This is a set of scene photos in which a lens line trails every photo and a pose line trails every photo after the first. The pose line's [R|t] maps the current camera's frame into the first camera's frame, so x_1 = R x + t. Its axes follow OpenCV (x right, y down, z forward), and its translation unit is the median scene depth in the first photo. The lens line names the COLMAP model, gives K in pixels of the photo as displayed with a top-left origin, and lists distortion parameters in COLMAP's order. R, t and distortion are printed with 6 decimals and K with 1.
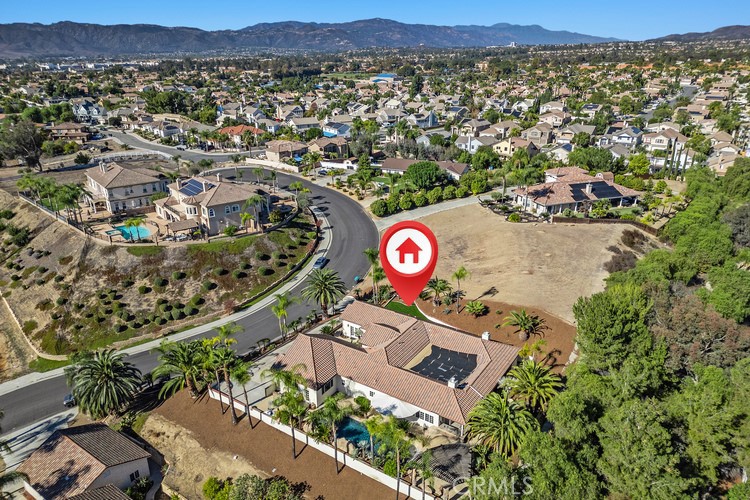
lens RADIAL K [[520.5, 0, 375.0], [0, 520.5, 250.0], [0, 0, 1]] dist [0.074774, -0.066556]
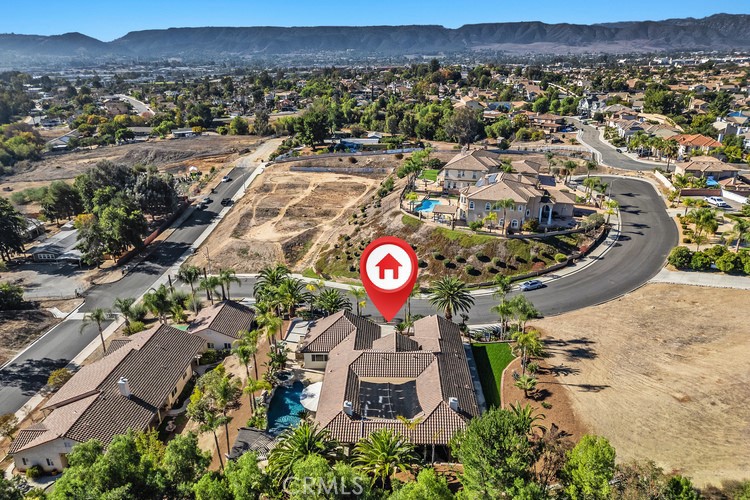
lens RADIAL K [[520.5, 0, 375.0], [0, 520.5, 250.0], [0, 0, 1]] dist [0.074774, -0.066556]
pose [[0.525328, 0.304502, -0.794549, 0.545484], [-0.297217, 0.940624, 0.163974, -0.120667], [0.797303, 0.150013, 0.584640, 0.281382]]
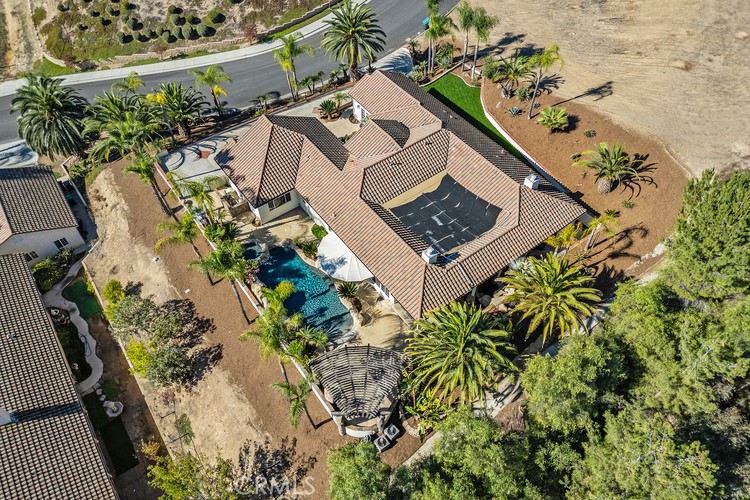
lens RADIAL K [[520.5, 0, 375.0], [0, 520.5, 250.0], [0, 0, 1]] dist [0.074774, -0.066556]
pose [[0.940814, 0.266623, -0.209239, 0.140797], [-0.120375, 0.839981, 0.529095, -0.056902], [0.316826, -0.472593, 0.822361, 0.285943]]
